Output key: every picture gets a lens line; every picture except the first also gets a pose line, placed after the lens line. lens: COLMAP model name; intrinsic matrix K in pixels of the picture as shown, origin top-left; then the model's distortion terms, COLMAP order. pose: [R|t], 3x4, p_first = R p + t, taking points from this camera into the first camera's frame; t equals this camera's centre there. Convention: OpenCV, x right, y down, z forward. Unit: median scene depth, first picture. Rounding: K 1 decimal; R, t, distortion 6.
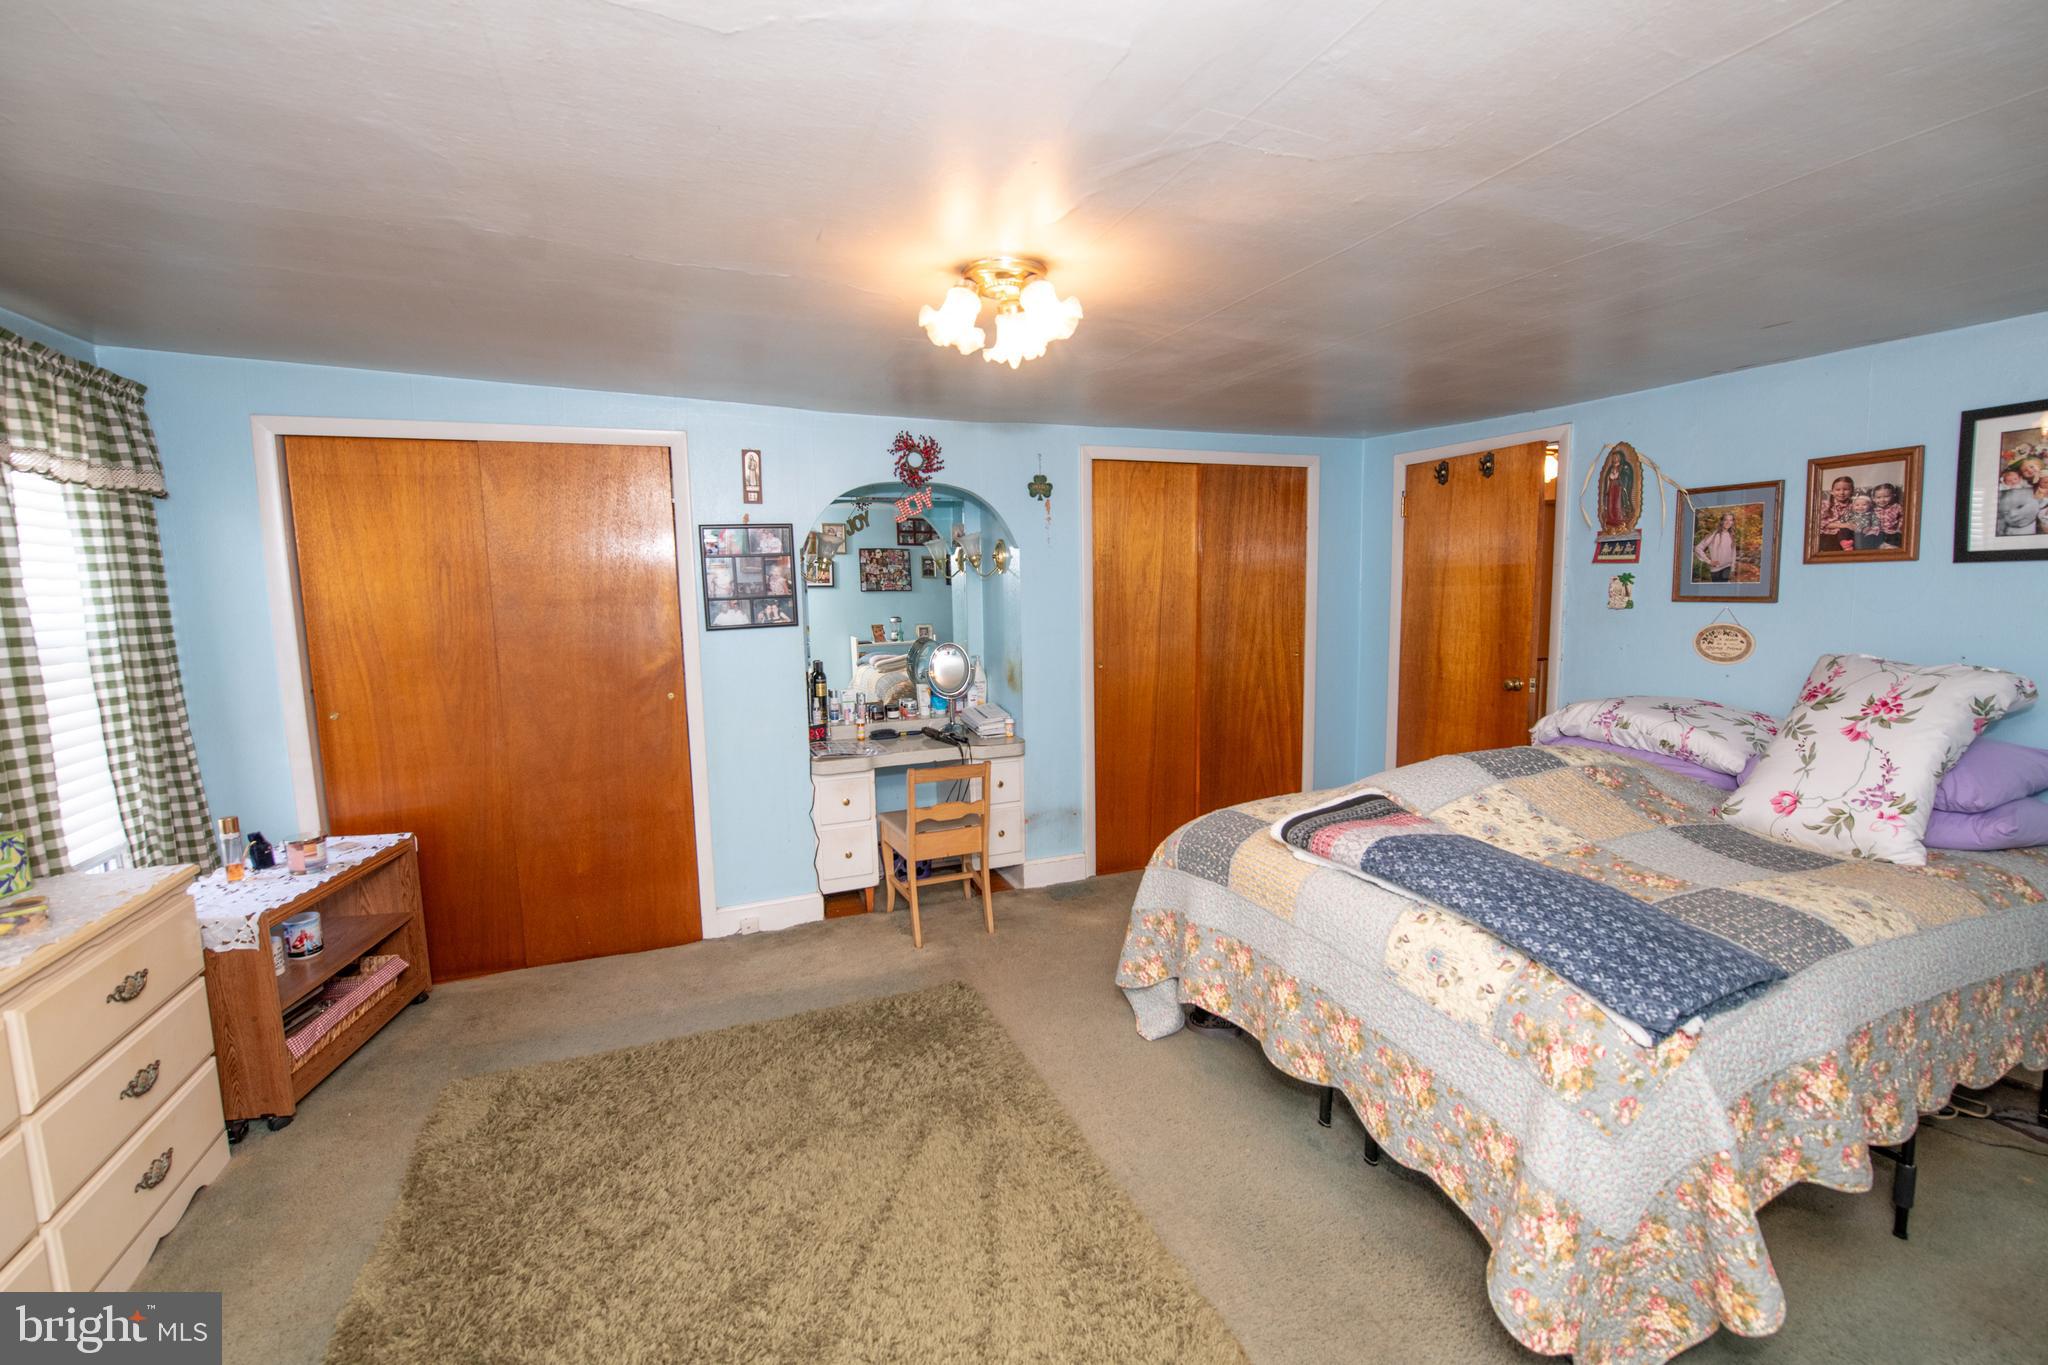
lens RADIAL K [[852.7, 0, 1044.2], [0, 852.7, 678.2], [0, 0, 1]] dist [-0.014645, -0.000911]
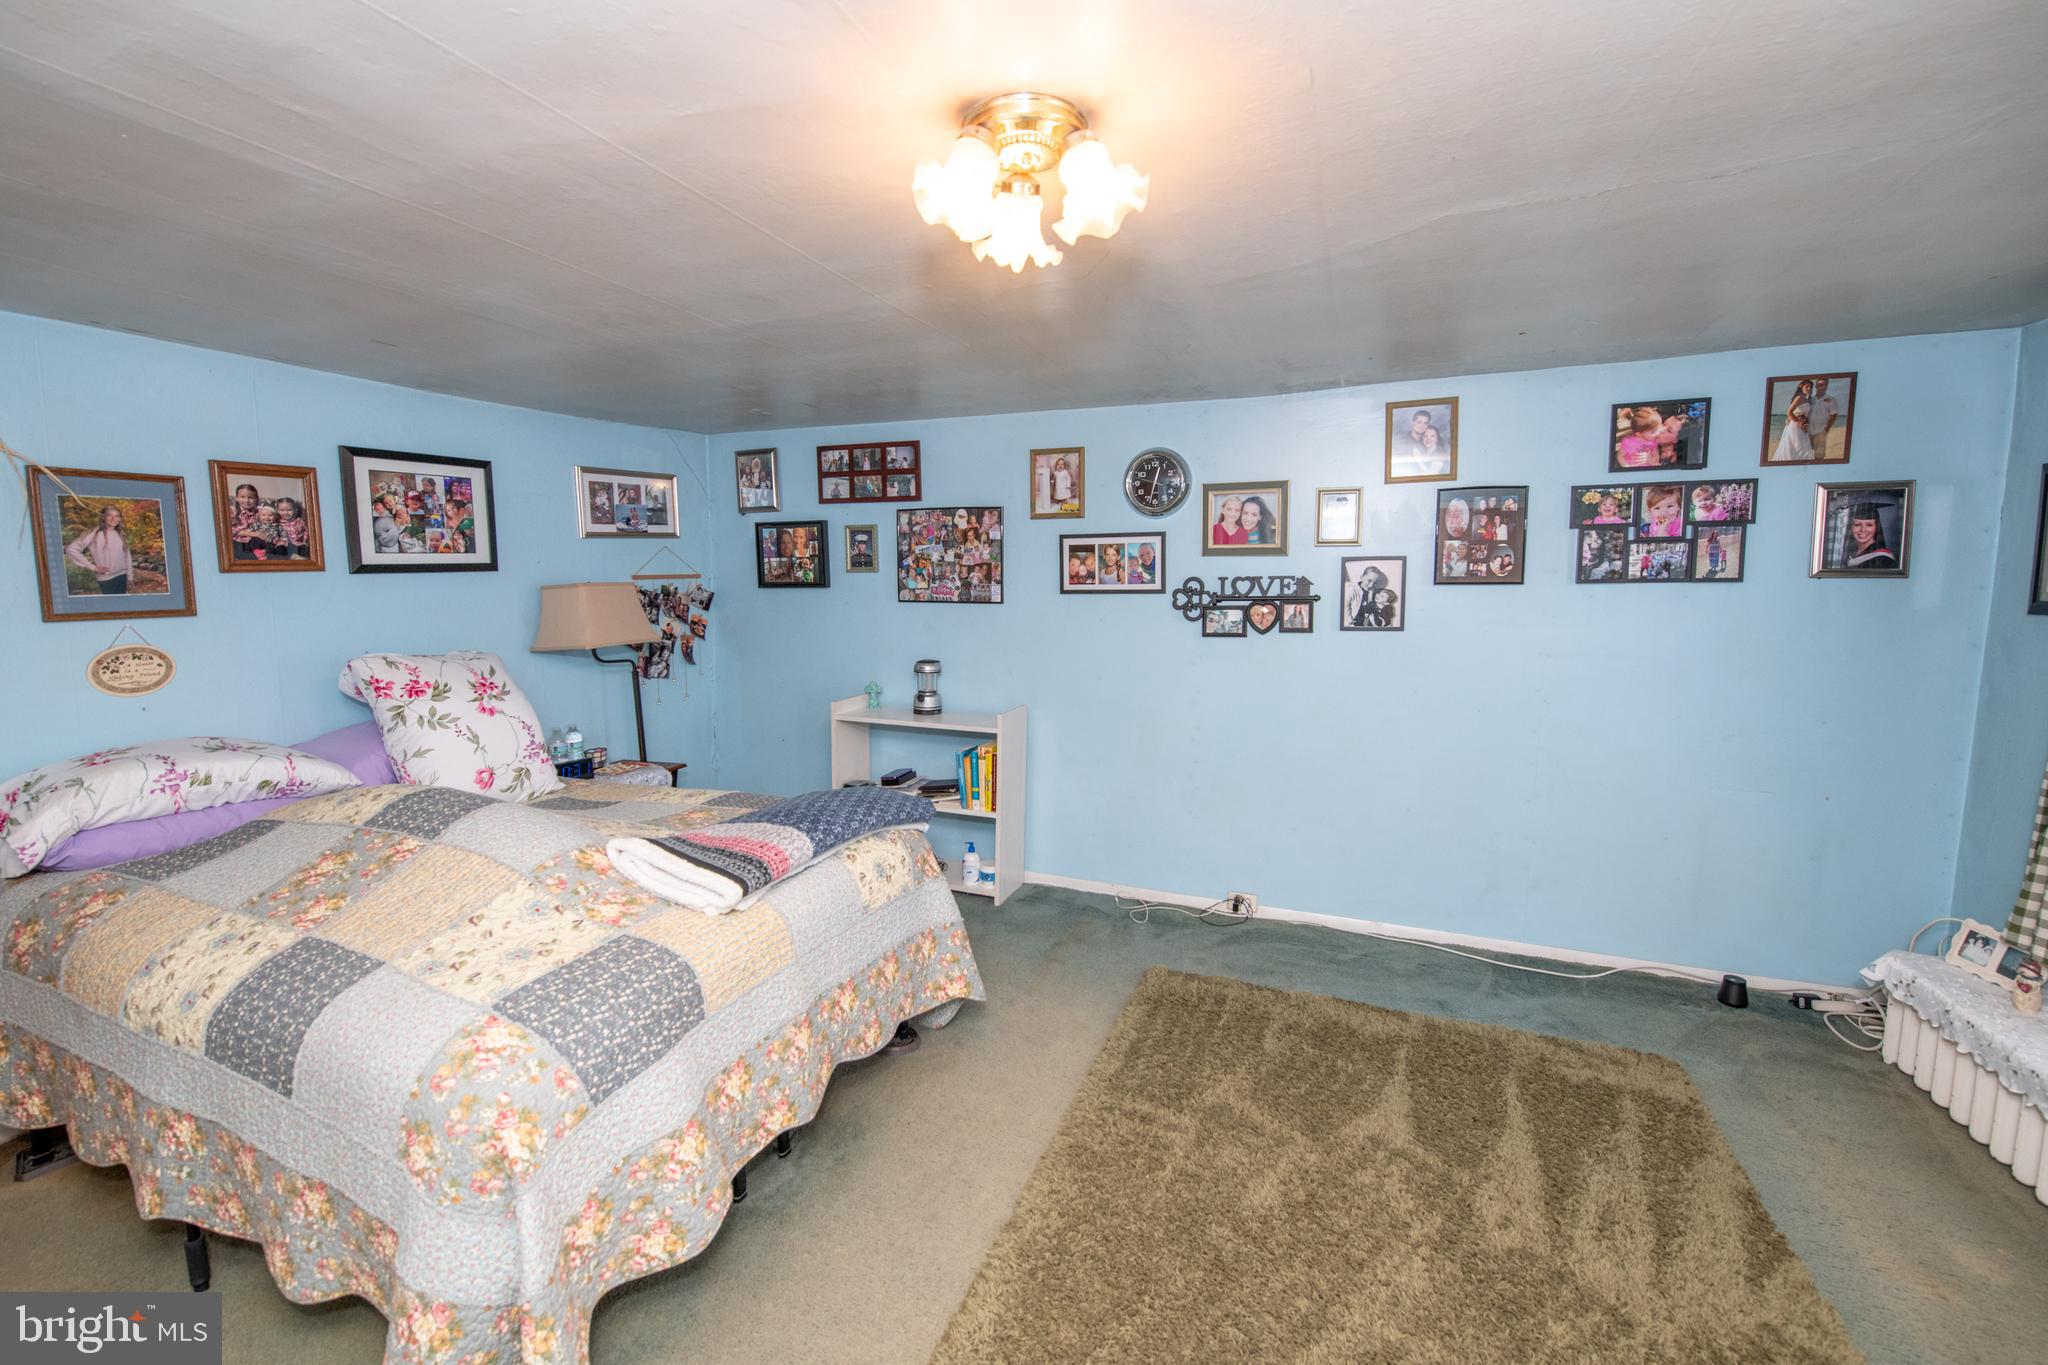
lens RADIAL K [[867.3, 0, 1009.8], [0, 867.3, 671.5], [0, 0, 1]] dist [-0.016290, -0.000364]
pose [[-0.696757, -0.066120, 0.714254, -0.385041], [0.090291, 0.979738, 0.178777, -0.120051], [-0.711602, 0.189055, -0.676669, 1.050090]]
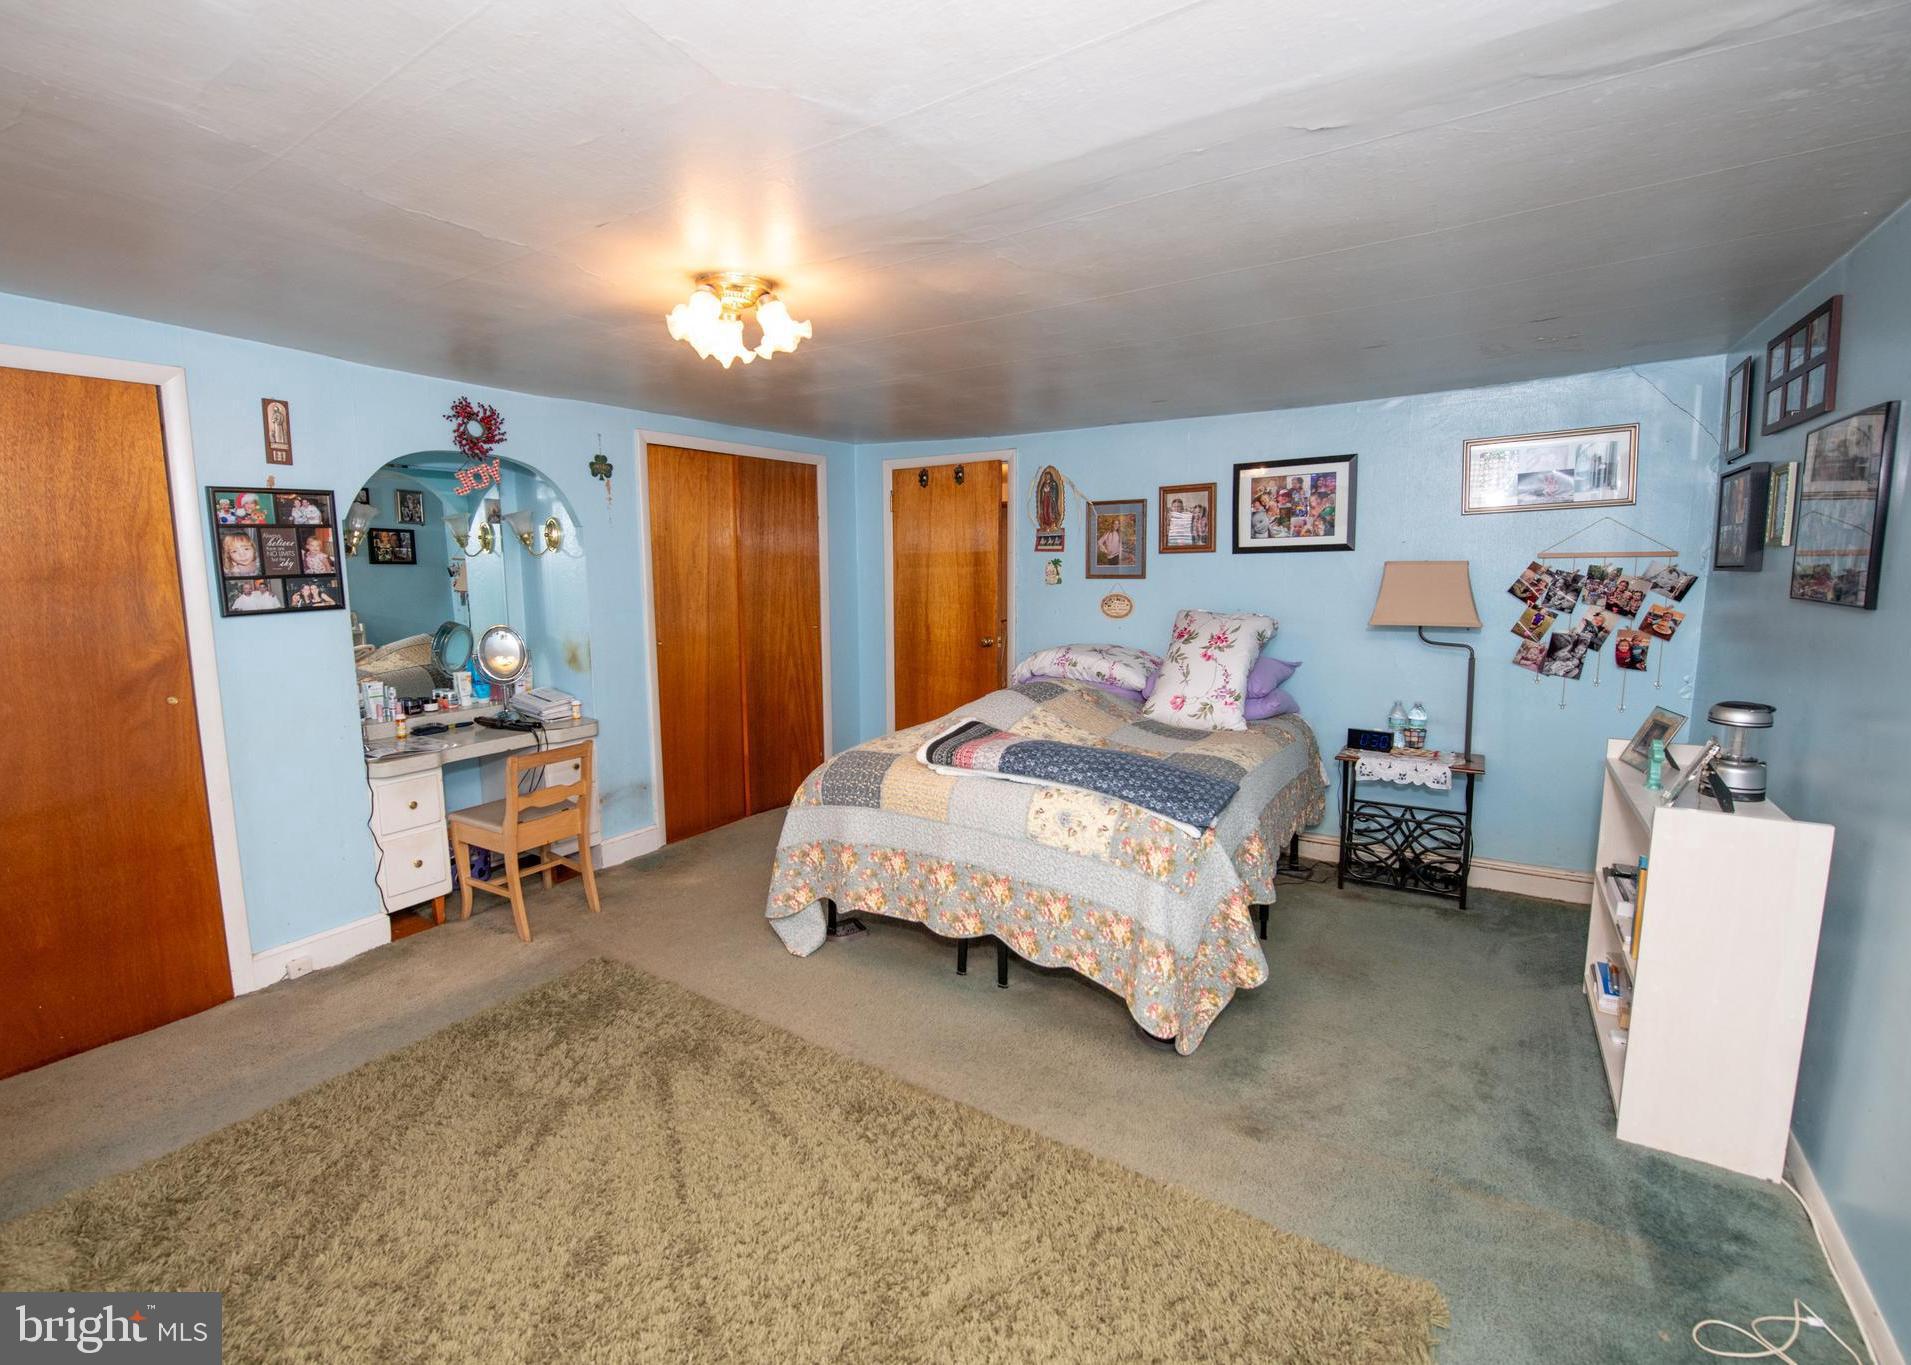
lens RADIAL K [[815.5, 0, 958.9], [0, 815.5, 663.6], [0, 0, 1]] dist [0.000385, -0.010961]
pose [[0.823677, -0.060395, 0.563833, -0.271836], [0.057192, 0.998090, 0.023362, 0.011388], [-0.564167, 0.013004, 0.825558, -0.037208]]
